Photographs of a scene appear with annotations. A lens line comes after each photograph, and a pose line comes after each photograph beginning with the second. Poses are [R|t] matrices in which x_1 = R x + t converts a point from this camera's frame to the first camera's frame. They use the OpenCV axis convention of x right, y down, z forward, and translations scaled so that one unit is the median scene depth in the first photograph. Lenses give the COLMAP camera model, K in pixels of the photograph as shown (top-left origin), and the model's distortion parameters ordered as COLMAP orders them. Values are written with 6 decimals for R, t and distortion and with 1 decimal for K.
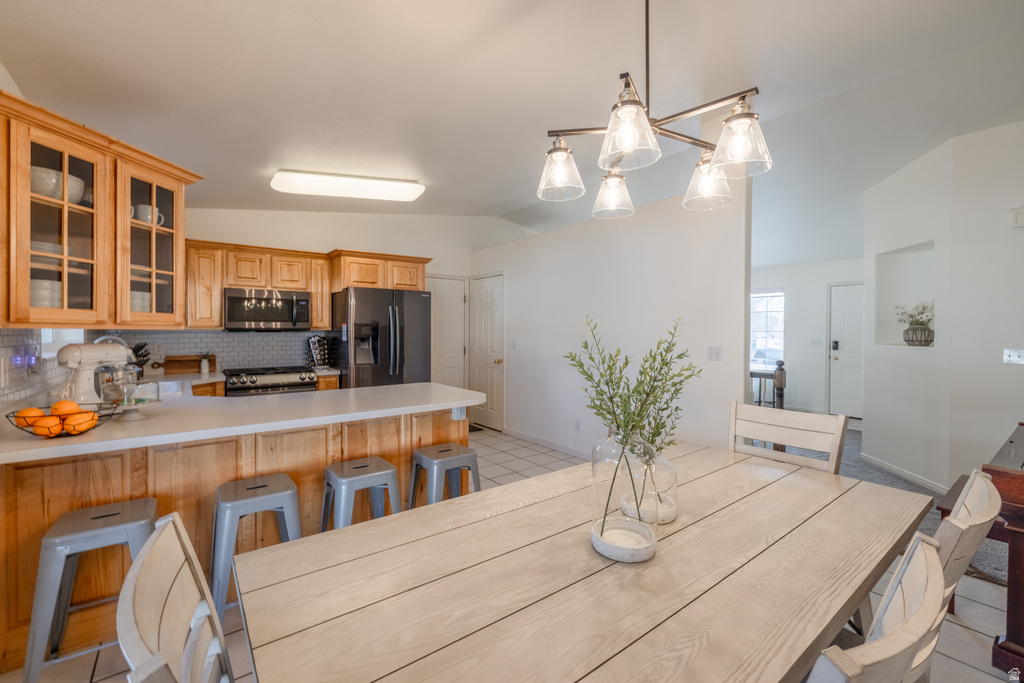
lens RADIAL K [[425.6, 0, 513.9], [0, 425.6, 336.9], [0, 0, 1]] dist [-0.001201, -0.000802]
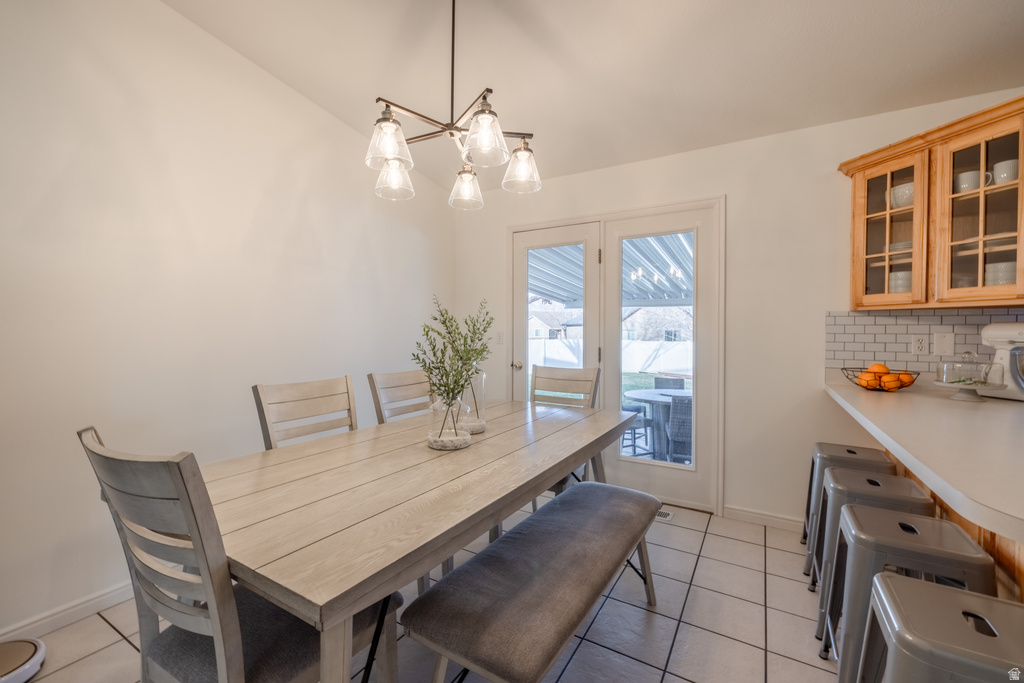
lens RADIAL K [[425.6, 0, 506.3], [0, 425.6, 336.8], [0, 0, 1]] dist [-0.001201, -0.000802]
pose [[-0.935697, -0.002419, -0.352796, 0.206565], [-0.013027, 0.999531, 0.027698, 0.019087], [0.352564, 0.030513, -0.935290, 0.763815]]
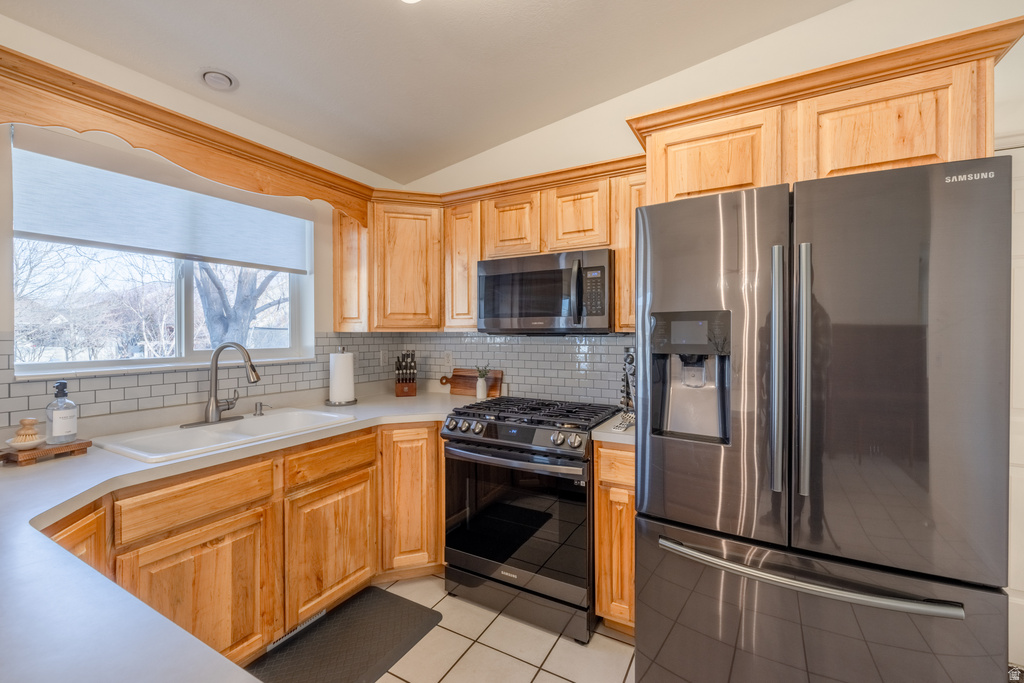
lens RADIAL K [[425.6, 0, 508.7], [0, 425.6, 335.2], [0, 0, 1]] dist [-0.001201, -0.000802]
pose [[0.384303, 0.002935, -0.923202, -0.111834], [-0.011028, 0.999938, -0.001411, -0.012241], [0.923141, 0.010724, 0.384312, 0.817056]]
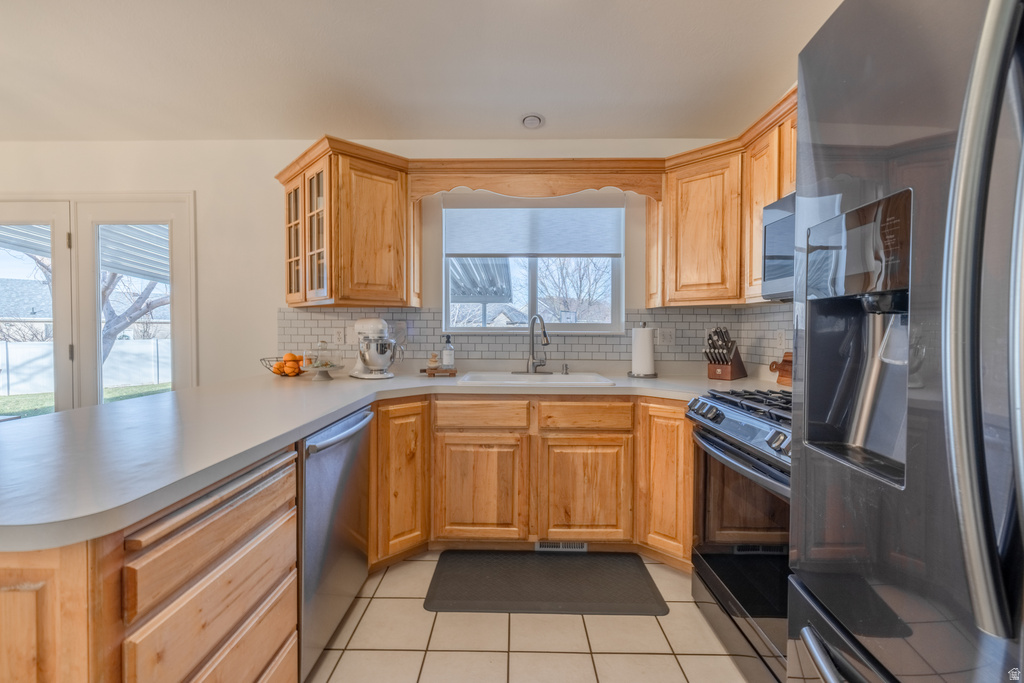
lens RADIAL K [[425.6, 0, 506.6], [0, 425.6, 334.6], [0, 0, 1]] dist [-0.001201, -0.000802]
pose [[-0.626491, 0.008305, -0.779385, -0.145518], [-0.016271, 0.999586, 0.023731, 0.014549], [0.779259, 0.027548, -0.626096, 1.079565]]
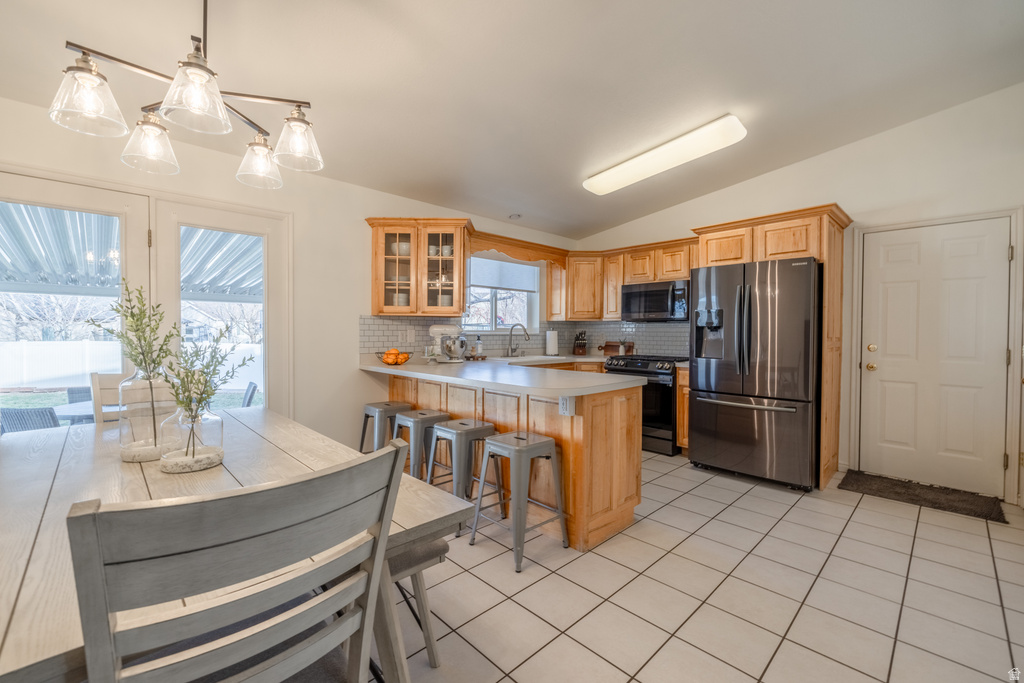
lens RADIAL K [[425.6, 0, 509.9], [0, 425.6, 336.6], [0, 0, 1]] dist [-0.001201, -0.000802]
pose [[0.104228, 0.009361, -0.994509, 0.484855], [-0.019843, 0.999776, 0.007331, 0.026013], [0.994355, 0.018970, 0.104390, 0.568323]]
